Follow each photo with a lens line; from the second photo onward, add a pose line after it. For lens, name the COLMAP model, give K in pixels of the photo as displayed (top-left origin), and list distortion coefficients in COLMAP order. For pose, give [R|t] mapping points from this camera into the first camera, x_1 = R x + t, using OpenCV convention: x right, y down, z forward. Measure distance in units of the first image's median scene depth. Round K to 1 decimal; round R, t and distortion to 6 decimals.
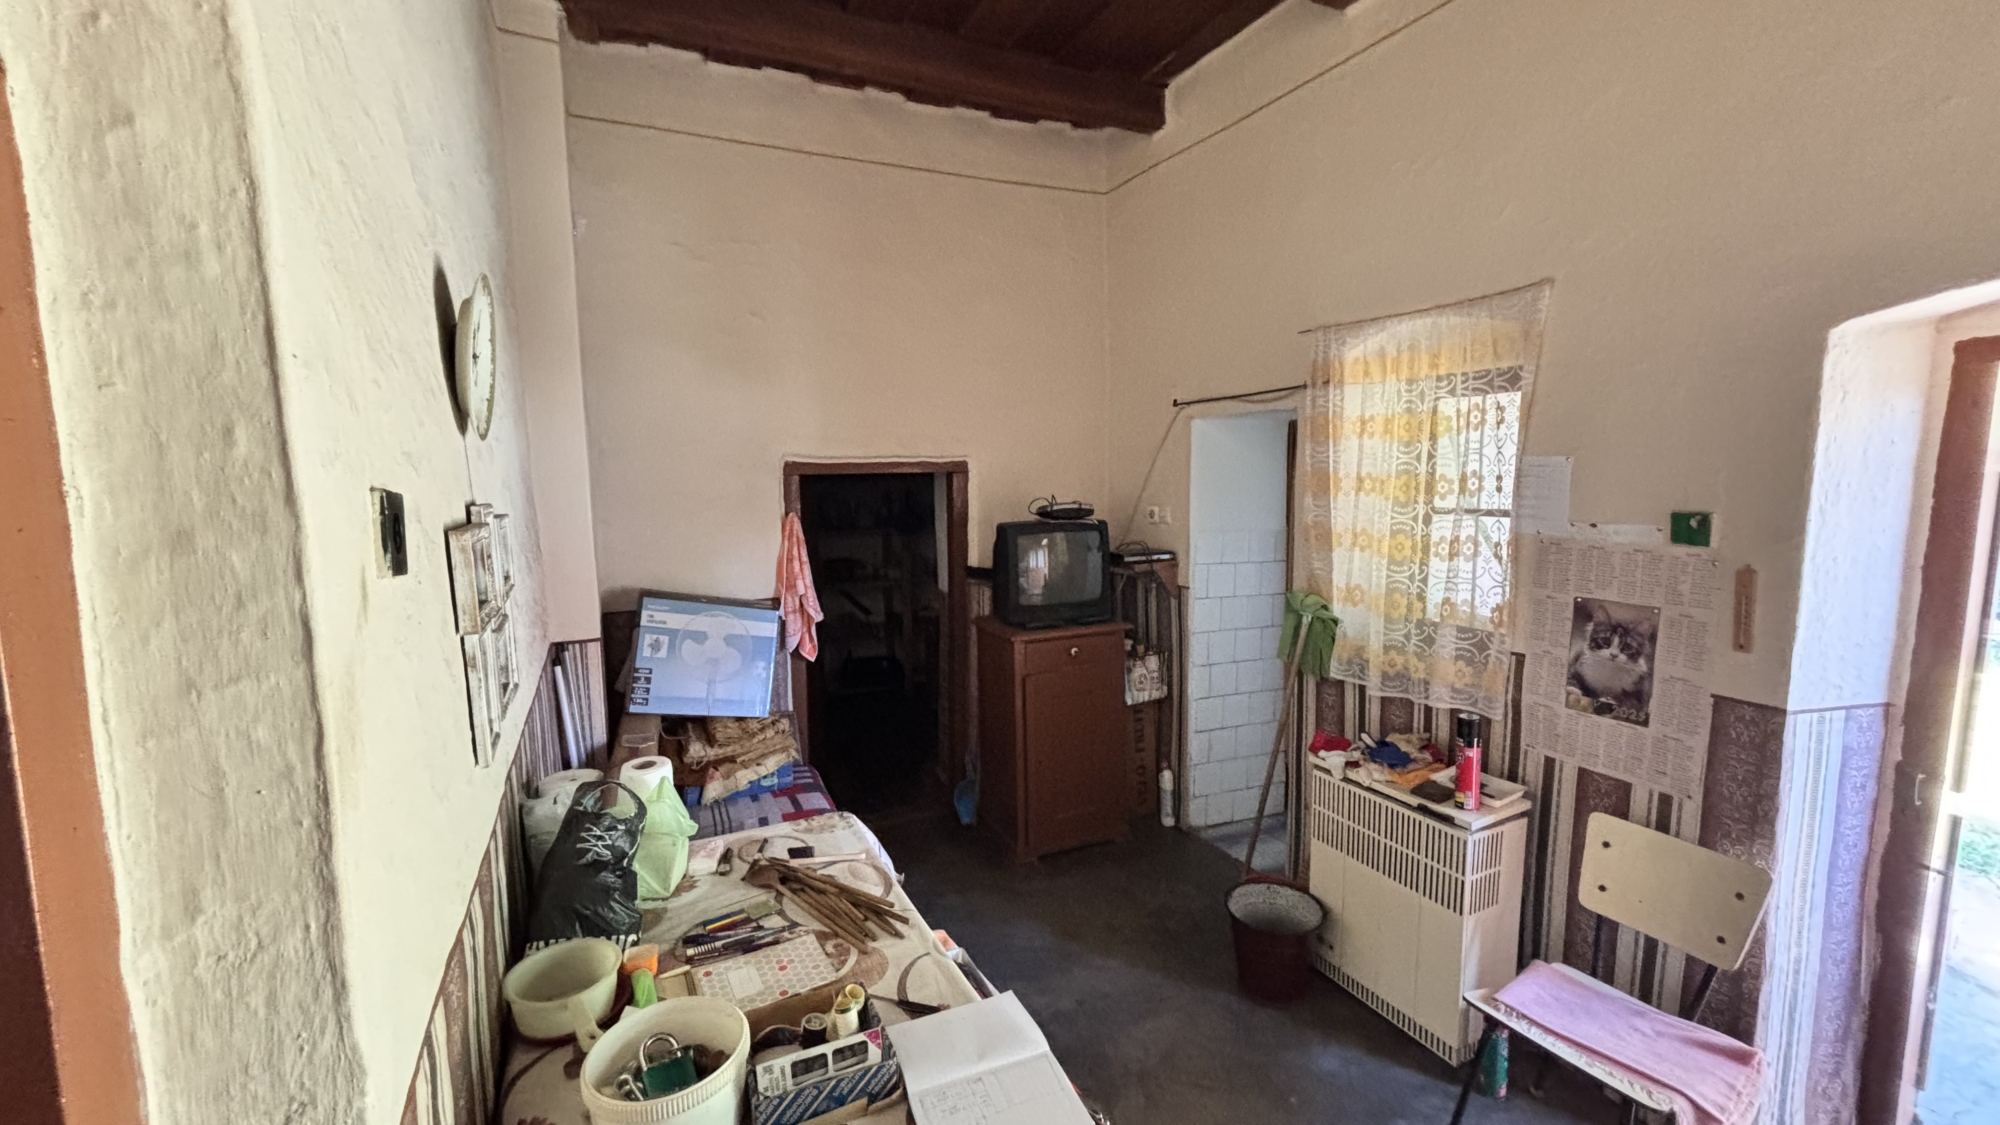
lens RADIAL K [[818.1, 0, 1000.0], [0, 818.1, 562.5], [0, 0, 1]] dist [0.001255, 0.000025]
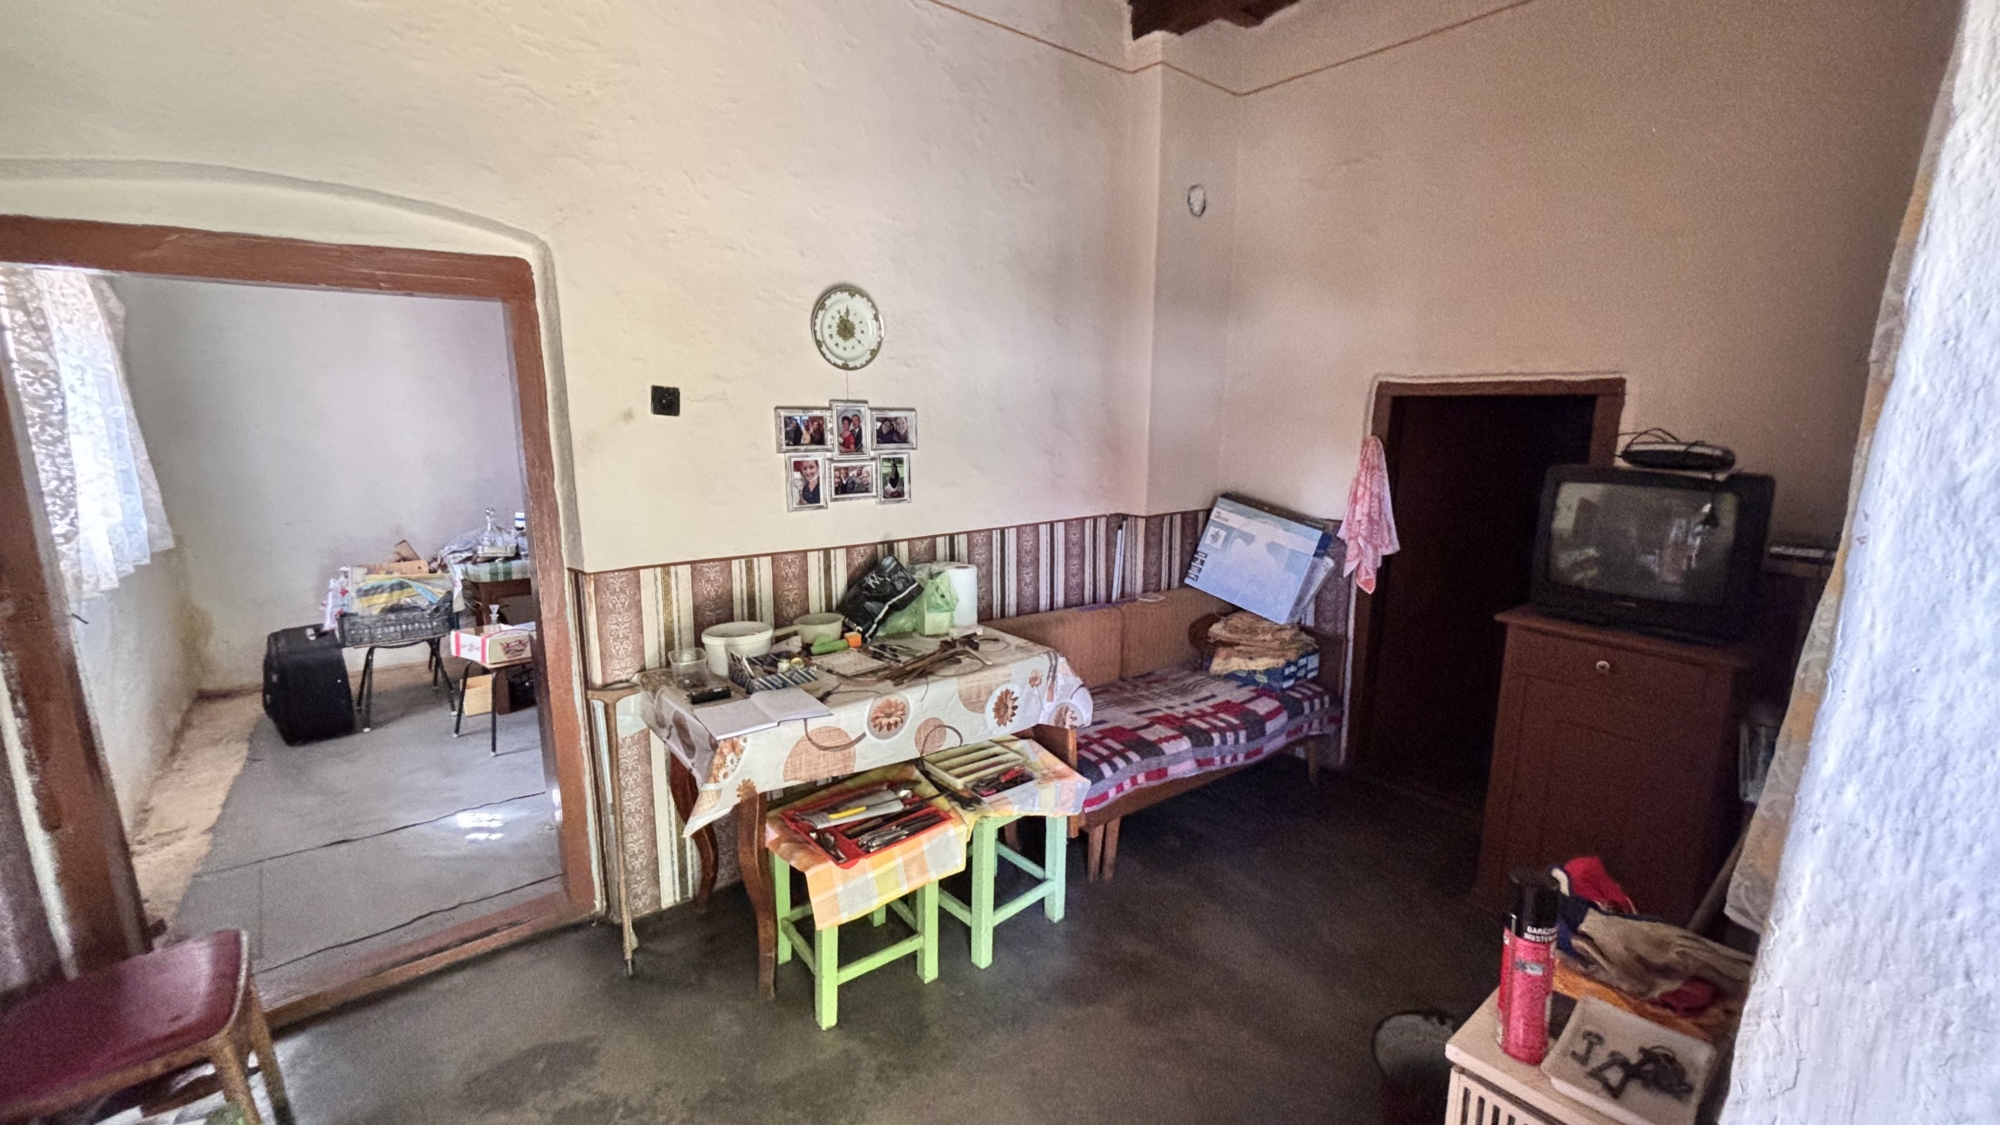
lens RADIAL K [[818.1, 0, 1000.0], [0, 818.1, 562.5], [0, 0, 1]] dist [0.001255, 0.000025]
pose [[0.221413, 0.192236, -0.956045, 0.671447], [-0.120077, 0.978292, 0.168900, -0.028583], [0.967759, 0.077402, 0.239690, 0.392833]]
